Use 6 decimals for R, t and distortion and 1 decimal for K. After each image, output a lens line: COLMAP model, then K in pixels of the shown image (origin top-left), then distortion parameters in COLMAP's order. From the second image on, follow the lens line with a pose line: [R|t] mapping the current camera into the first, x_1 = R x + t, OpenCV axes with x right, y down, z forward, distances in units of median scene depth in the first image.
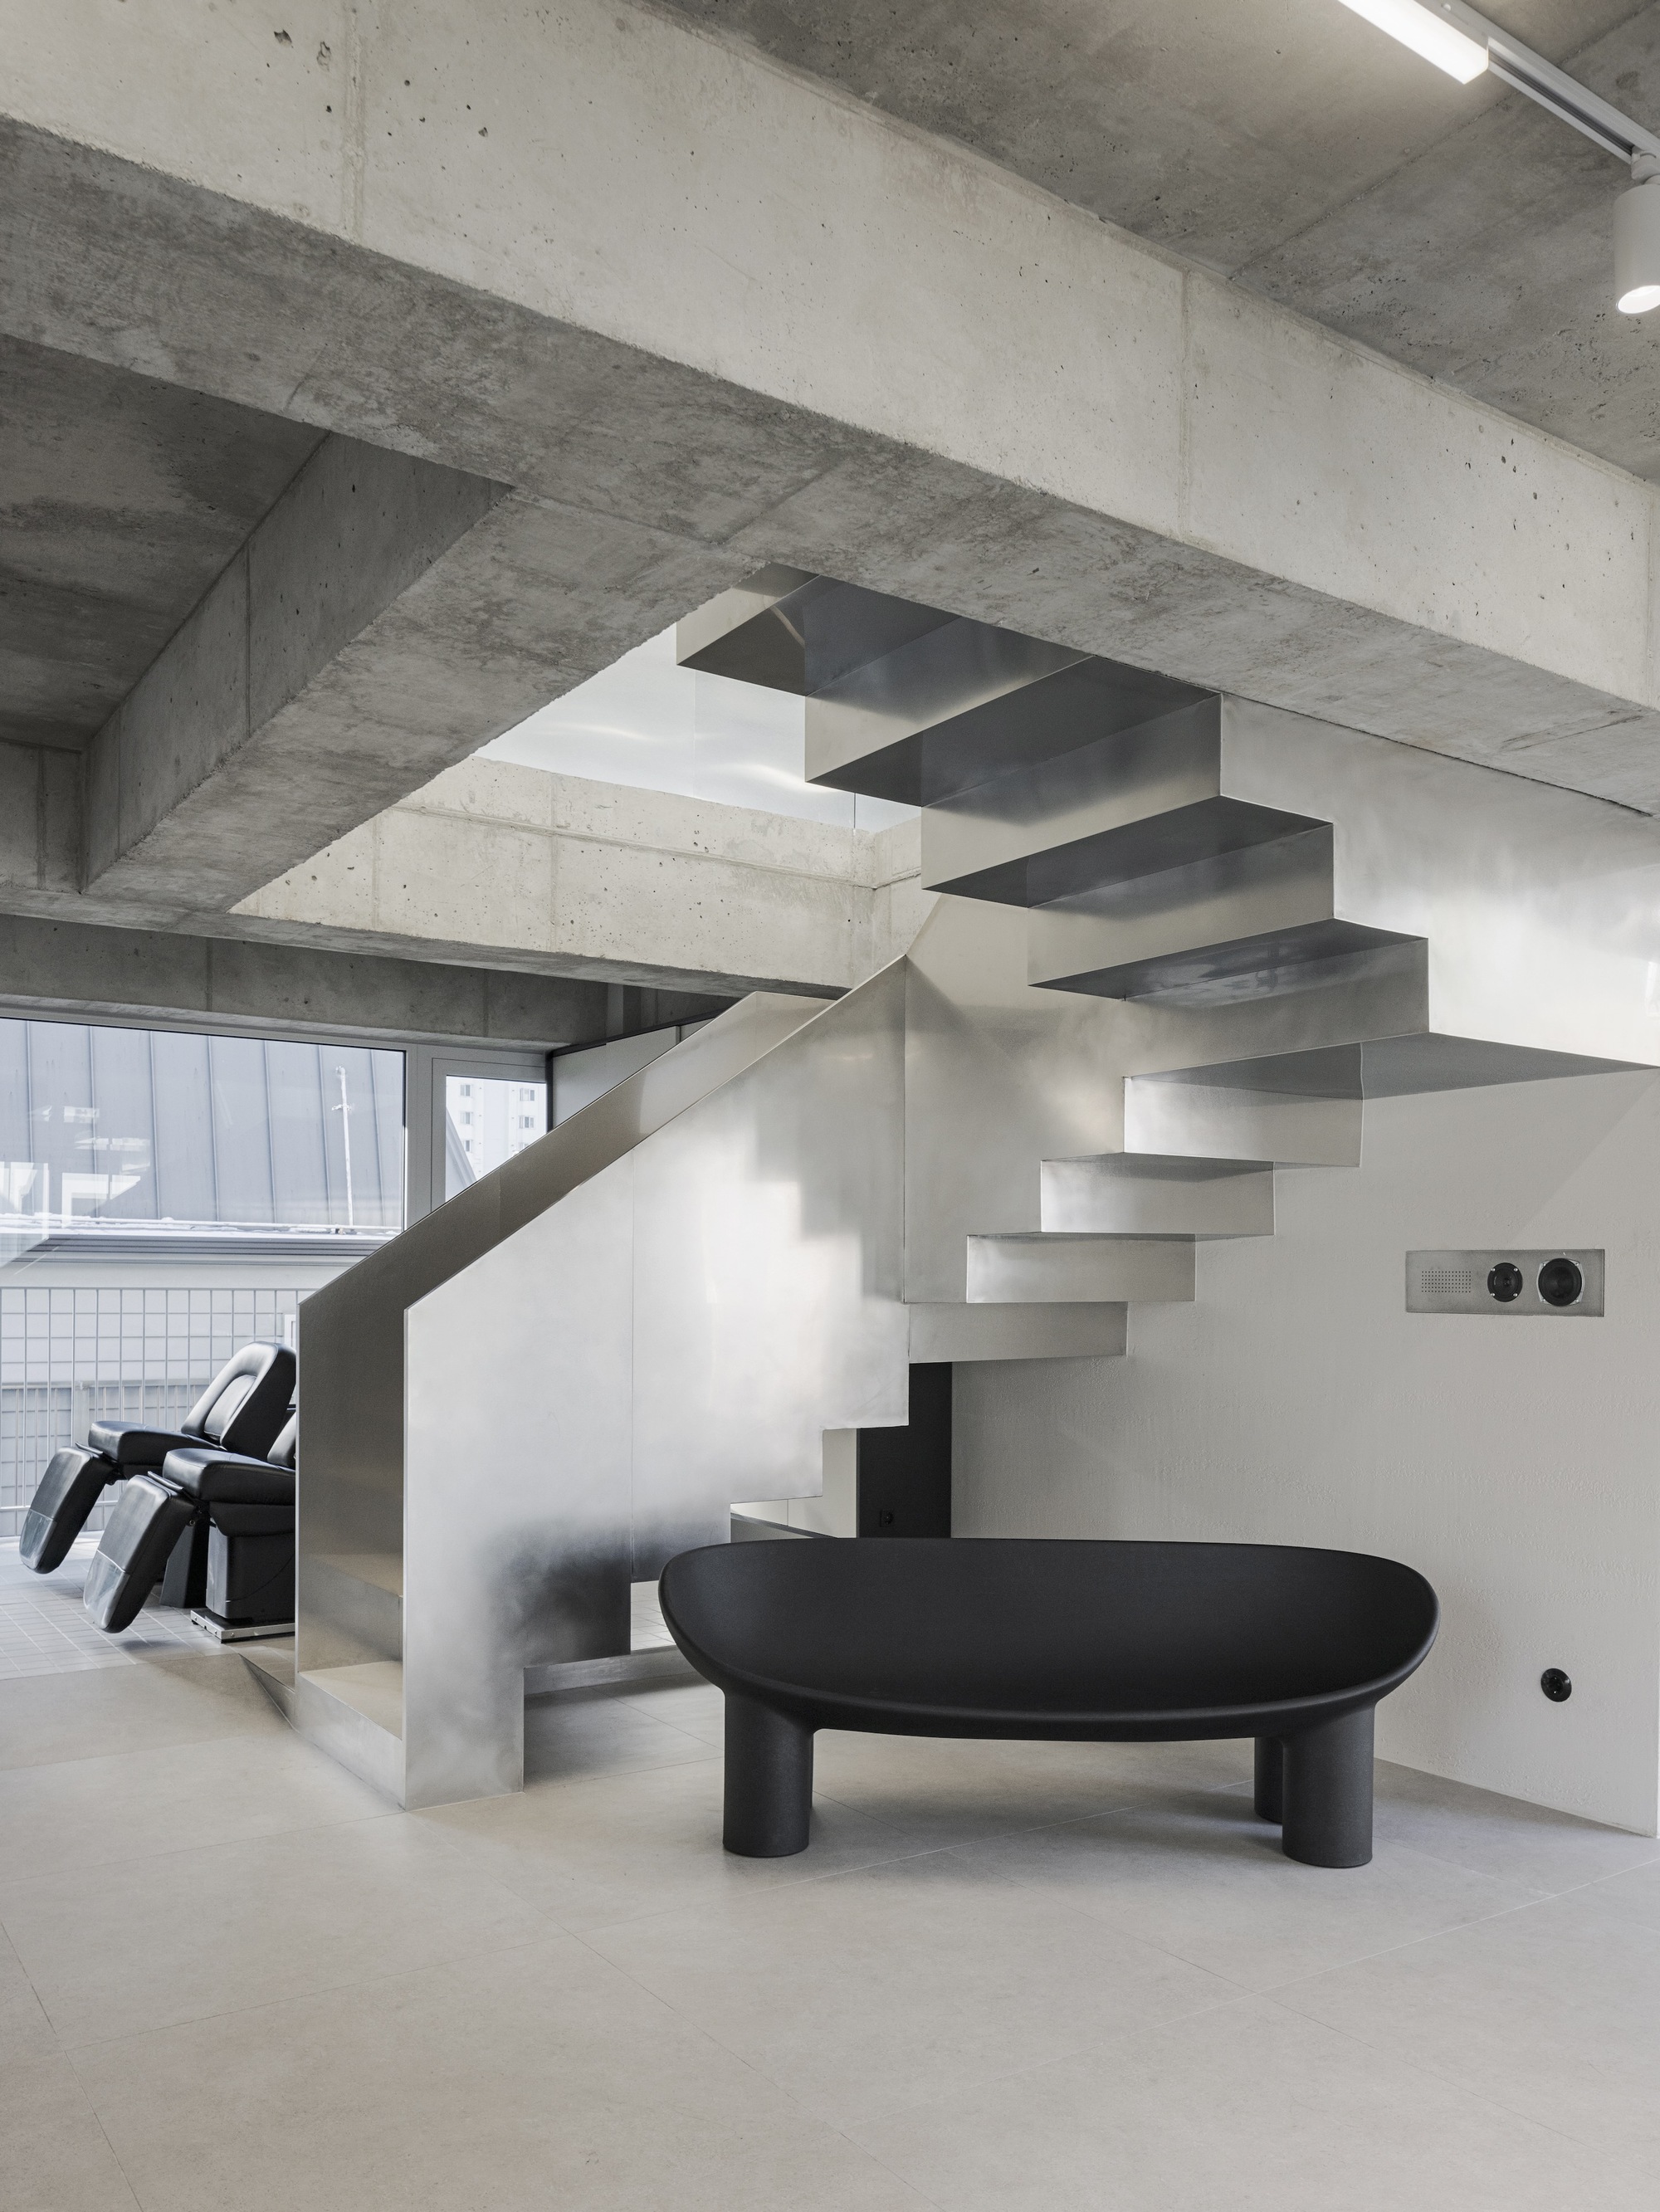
lens RADIAL K [[1701.6, 0, 830.0], [0, 1701.6, 1106.0], [0, 0, 1]] dist [-0.002693, -0.005743]
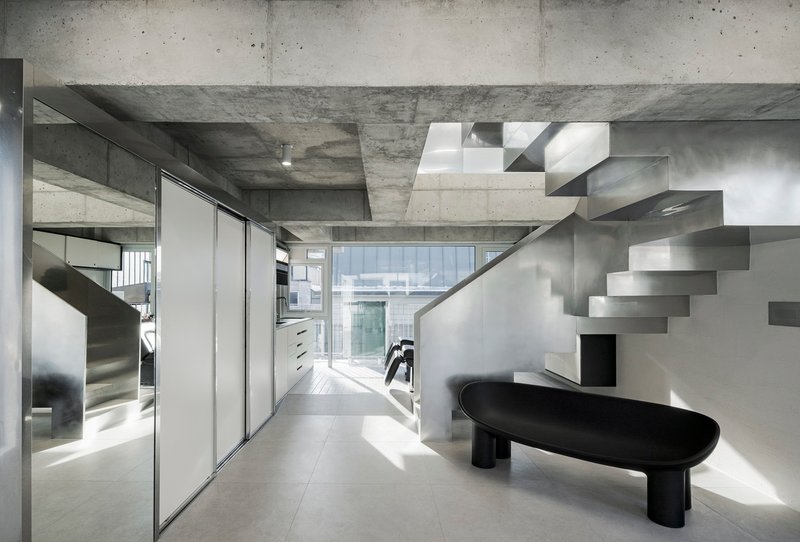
lens RADIAL K [[412.6, 0, 375.6], [0, 412.6, 266.3], [0, 0, 1]] dist [0.001209, -0.000973]
pose [[0.817506, -0.047694, -0.573942, 0.334997], [0.063907, 0.997923, 0.008101, -0.020460], [0.572364, -0.043301, 0.818856, 0.162952]]
